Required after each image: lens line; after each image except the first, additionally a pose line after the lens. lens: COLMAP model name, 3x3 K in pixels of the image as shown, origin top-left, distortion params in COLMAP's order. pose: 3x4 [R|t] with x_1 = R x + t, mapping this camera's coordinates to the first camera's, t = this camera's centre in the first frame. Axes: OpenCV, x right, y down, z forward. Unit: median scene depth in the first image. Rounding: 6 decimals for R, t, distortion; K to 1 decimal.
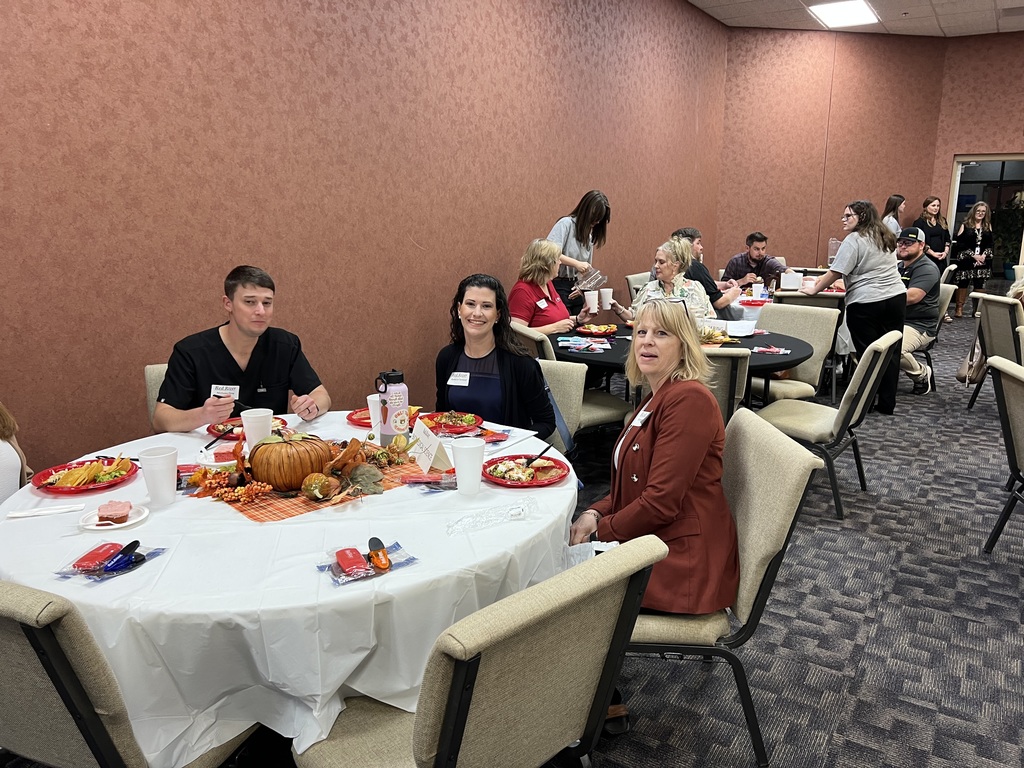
lens RADIAL K [[771.4, 0, 521.4], [0, 771.4, 389.7], [0, 0, 1]] dist [0.035312, -0.048920]
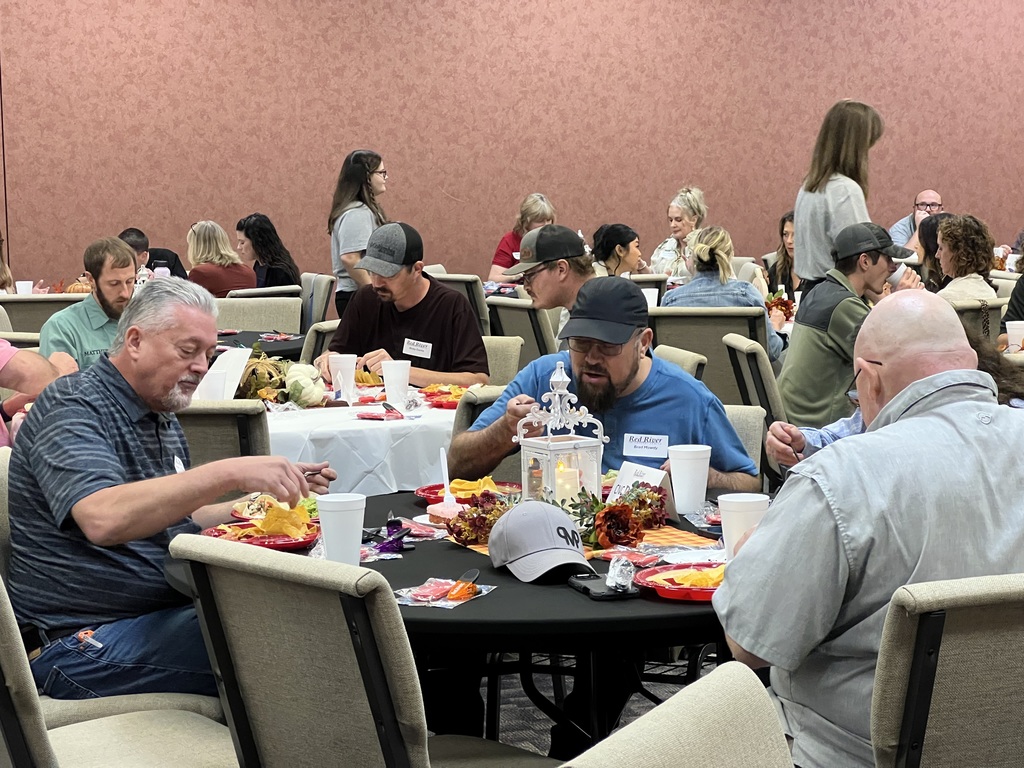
lens RADIAL K [[2326.5, 0, 509.2], [0, 2326.5, 380.4], [0, 0, 1]] dist [0.189682, 0.000000]
pose [[0.756529, 0.017211, -0.653733, 2.455638], [-0.116114, 0.987305, -0.108380, 0.471660], [0.643569, 0.157900, 0.748924, -1.515790]]
